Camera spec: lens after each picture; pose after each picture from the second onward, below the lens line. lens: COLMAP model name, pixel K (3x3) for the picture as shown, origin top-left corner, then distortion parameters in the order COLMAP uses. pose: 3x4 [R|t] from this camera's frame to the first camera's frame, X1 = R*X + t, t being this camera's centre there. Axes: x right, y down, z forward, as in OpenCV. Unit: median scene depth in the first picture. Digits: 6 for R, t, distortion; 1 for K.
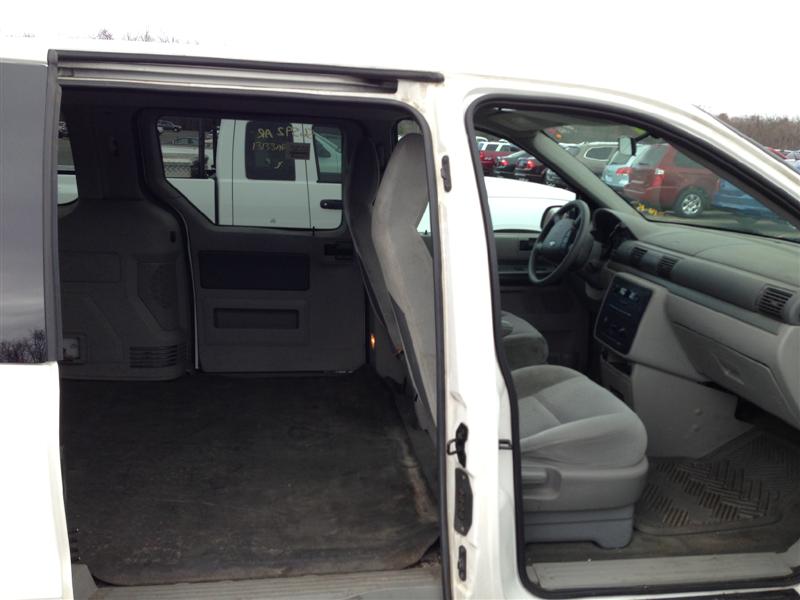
lens RADIAL K [[733.5, 0, 414.0], [0, 733.5, 300.6], [0, 0, 1]] dist [0.125300, -0.206756]
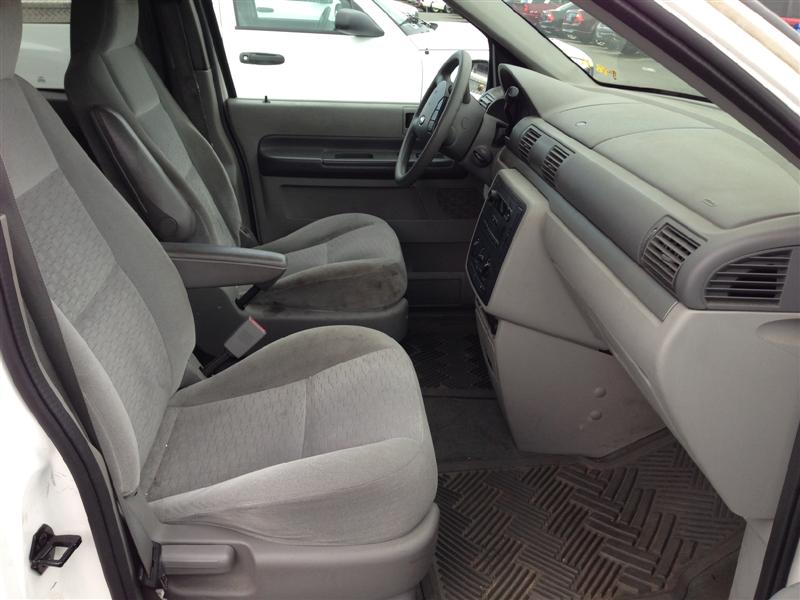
lens RADIAL K [[741.6, 0, 425.3], [0, 741.6, 296.7], [0, 0, 1]] dist [-0.001270, 0.238822]
pose [[0.998411, 0.026170, -0.049905, 0.234240], [-0.017210, 0.984914, 0.172186, -0.037061], [0.053658, -0.171054, 0.983799, 0.333284]]
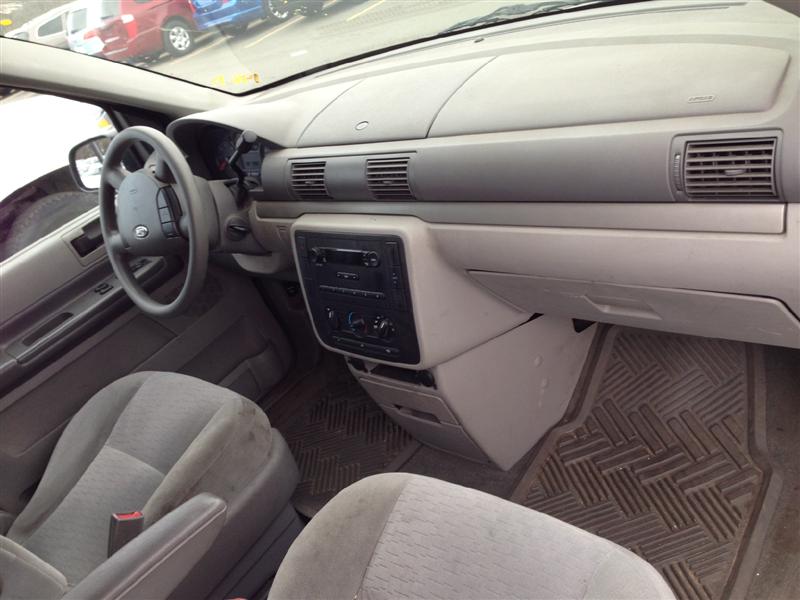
lens RADIAL K [[733.5, 0, 414.0], [0, 733.5, 300.6], [0, 0, 1]] dist [0.125300, -0.206756]
pose [[0.708166, -0.574405, 0.410561, 0.088053], [0.483506, 0.818286, 0.310854, -0.109075], [-0.514512, -0.021627, 0.857210, 0.493252]]
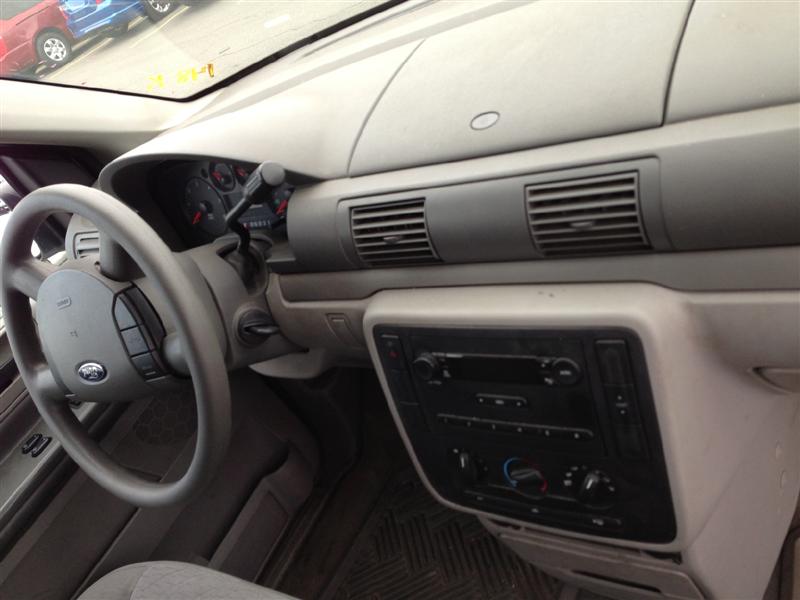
lens RADIAL K [[733.5, 0, 414.0], [0, 733.5, 300.6], [0, 0, 1]] dist [0.125300, -0.206756]
pose [[0.558625, -0.697924, 0.448152, 0.152600], [0.583759, 0.714670, 0.385321, -0.136576], [-0.589206, 0.046362, 0.806652, 0.727647]]
